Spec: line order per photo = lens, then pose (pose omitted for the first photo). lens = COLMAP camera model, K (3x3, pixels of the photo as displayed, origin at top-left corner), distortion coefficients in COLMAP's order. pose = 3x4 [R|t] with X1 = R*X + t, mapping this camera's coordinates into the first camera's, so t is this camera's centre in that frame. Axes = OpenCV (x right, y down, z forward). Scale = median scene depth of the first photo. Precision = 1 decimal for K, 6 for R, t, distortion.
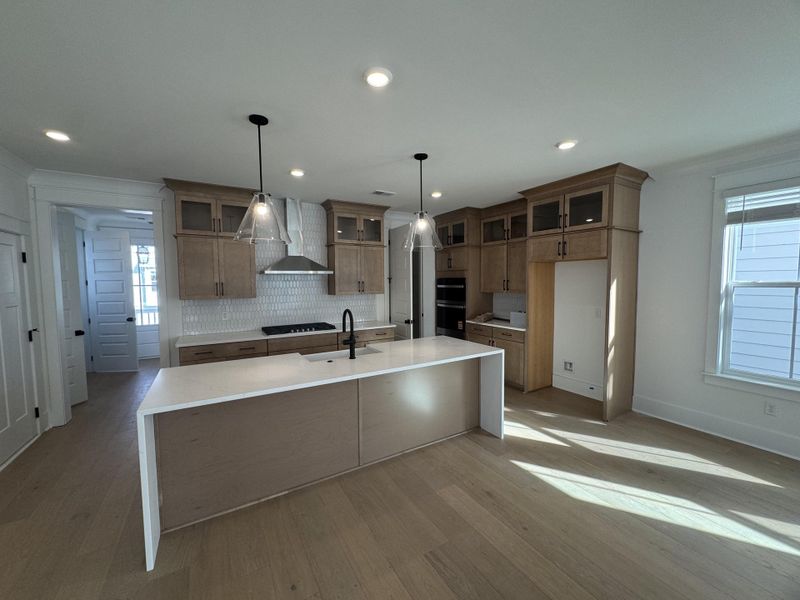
lens RADIAL K [[325.2, 0, 400.1], [0, 325.2, 301.4], [0, 0, 1]] dist [0.001613, 0.000053]
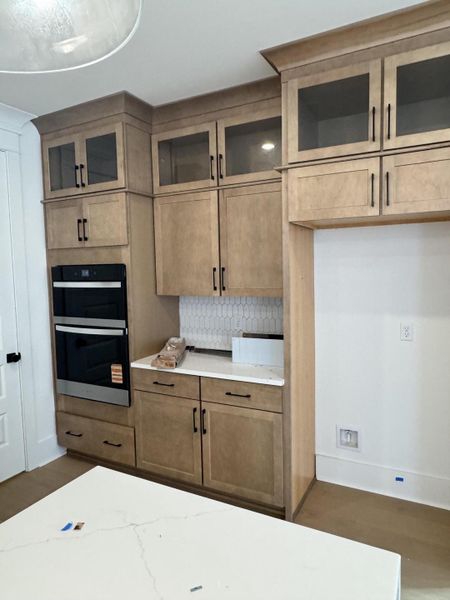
lens RADIAL K [[399.1, 0, 220.3], [0, 399.1, 303.7], [0, 0, 1]] dist [-0.006423, 0.004557]
pose [[0.859106, -0.053349, 0.509009, 0.040645], [0.046665, 0.998575, 0.025898, -0.029765], [-0.509665, 0.001504, 0.860371, 0.510529]]
